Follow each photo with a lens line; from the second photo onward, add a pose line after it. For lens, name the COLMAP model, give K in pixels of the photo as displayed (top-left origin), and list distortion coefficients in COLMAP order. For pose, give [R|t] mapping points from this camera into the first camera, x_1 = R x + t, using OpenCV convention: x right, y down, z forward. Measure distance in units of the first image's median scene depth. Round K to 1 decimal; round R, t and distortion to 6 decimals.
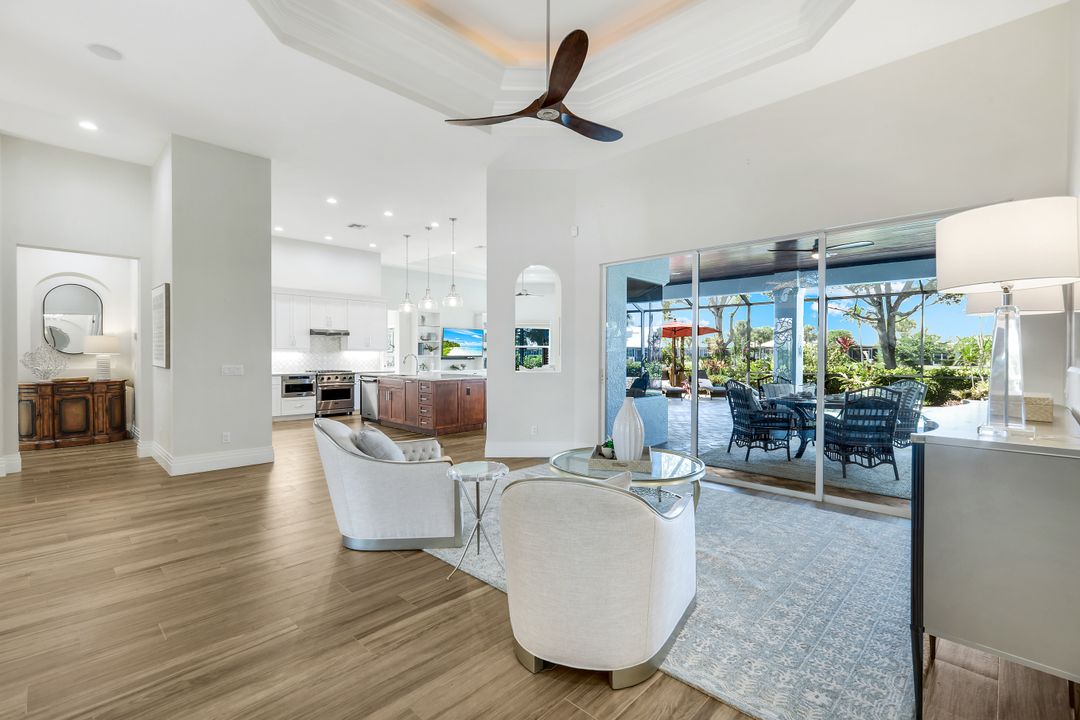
lens RADIAL K [[482.3, 0, 542.3], [0, 482.3, 352.0], [0, 0, 1]] dist [0.003589, 0.000655]
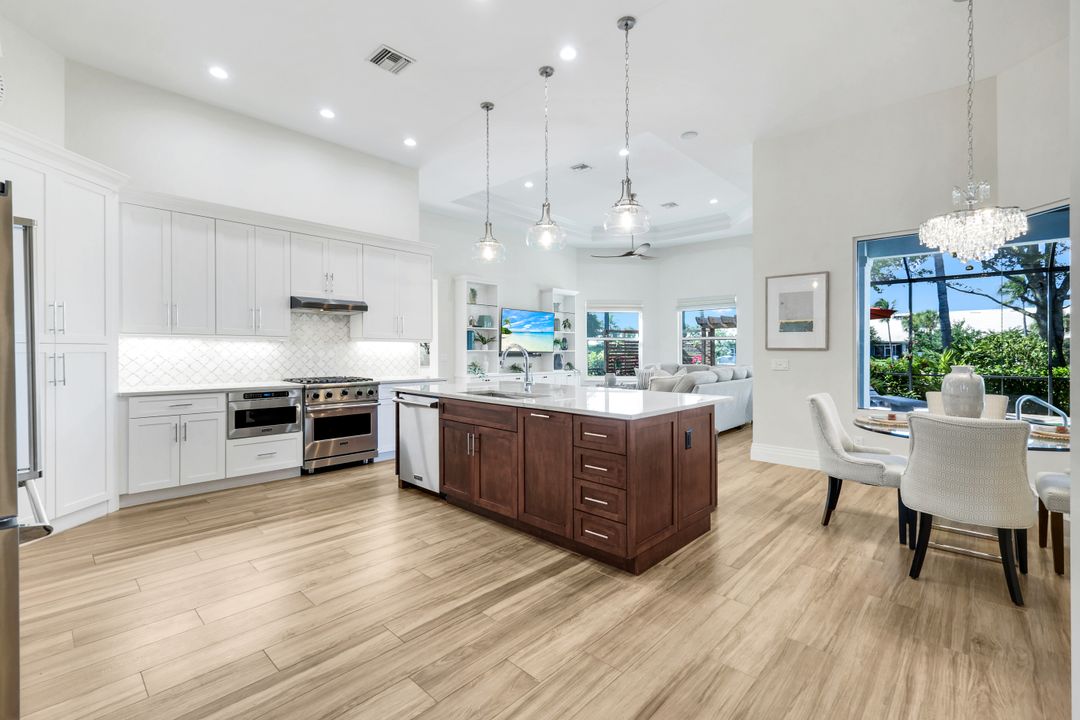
lens RADIAL K [[474.2, 0, 540.4], [0, 474.2, 353.4], [0, 0, 1]] dist [-0.001103, -0.000148]
pose [[0.999967, 0.001007, 0.008062, -0.229235], [-0.001091, 0.999944, 0.010511, 0.006465], [-0.008051, -0.010519, 0.999912, 0.513113]]
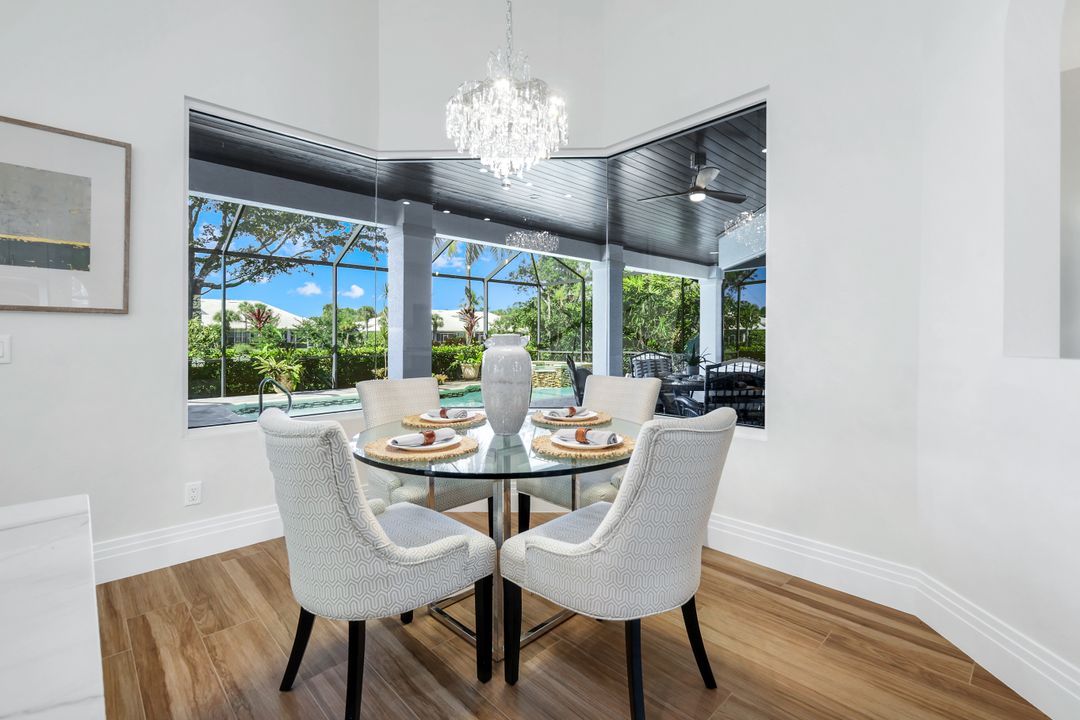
lens RADIAL K [[485.2, 0, 539.9], [0, 485.2, 333.4], [0, 0, 1]] dist [0.010952, 0.000215]
pose [[0.043134, 0.007915, 0.999038, -0.150862], [-0.001233, 0.999968, -0.007869, 0.019178], [-0.999069, -0.000893, 0.043143, 0.805111]]
